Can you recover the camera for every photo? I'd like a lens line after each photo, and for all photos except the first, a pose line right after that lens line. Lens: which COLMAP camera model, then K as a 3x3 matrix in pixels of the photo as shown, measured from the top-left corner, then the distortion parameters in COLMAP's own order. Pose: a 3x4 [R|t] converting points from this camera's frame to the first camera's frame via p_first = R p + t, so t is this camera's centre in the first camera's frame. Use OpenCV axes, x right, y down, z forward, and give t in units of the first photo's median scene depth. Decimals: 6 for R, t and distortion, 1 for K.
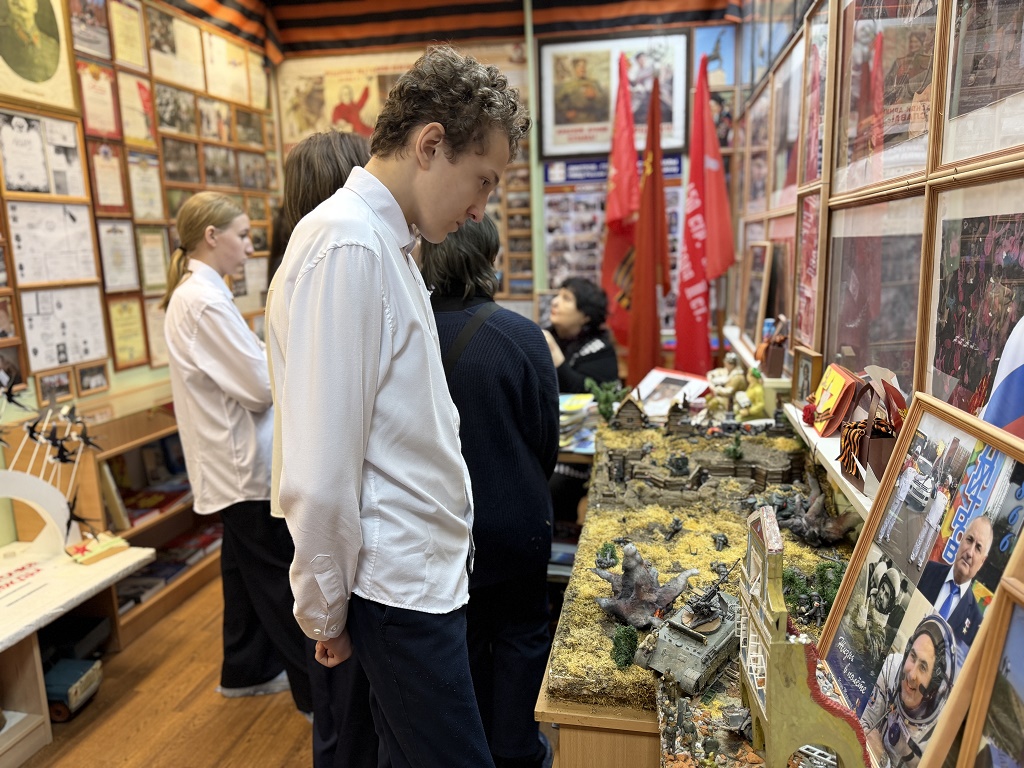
lens RADIAL K [[706.3, 0, 512.0], [0, 706.3, 384.0], [0, 0, 1]] dist [0.067627, -0.071415]
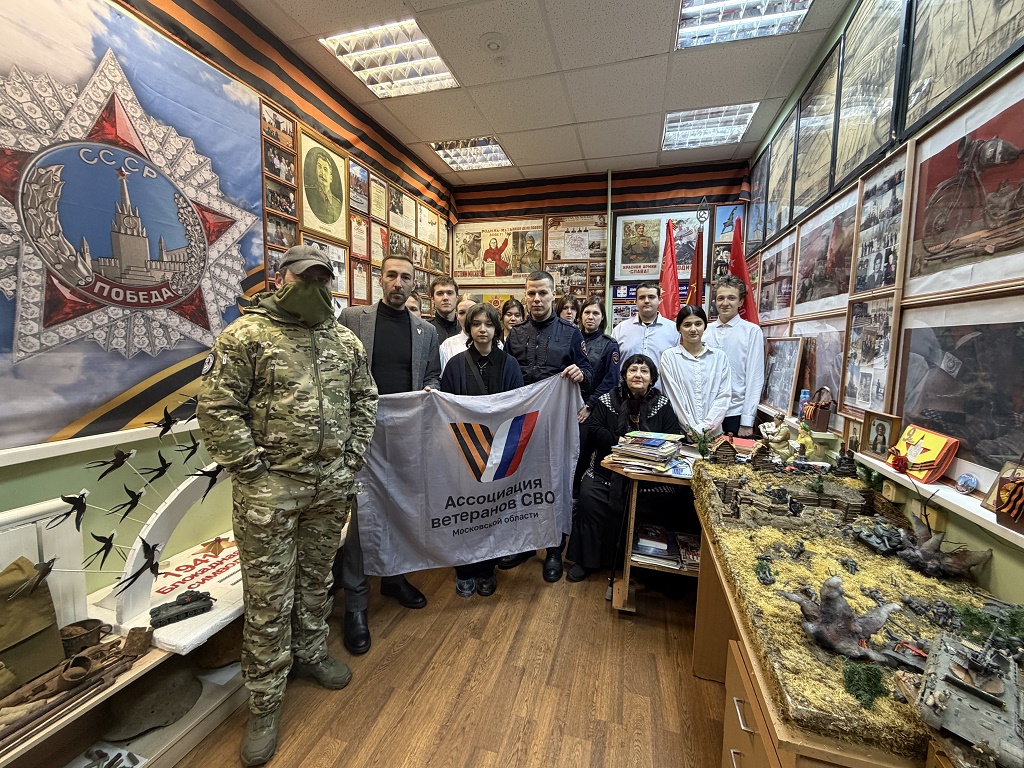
lens RADIAL K [[411.9, 0, 512.0], [0, 411.9, 384.0], [0, 0, 1]] dist [0.000078, -0.000095]
pose [[0.994915, 0.050790, -0.086969, -0.137285], [-0.058491, 0.994365, -0.088416, 0.004587], [0.081989, 0.093054, 0.992280, 0.128394]]
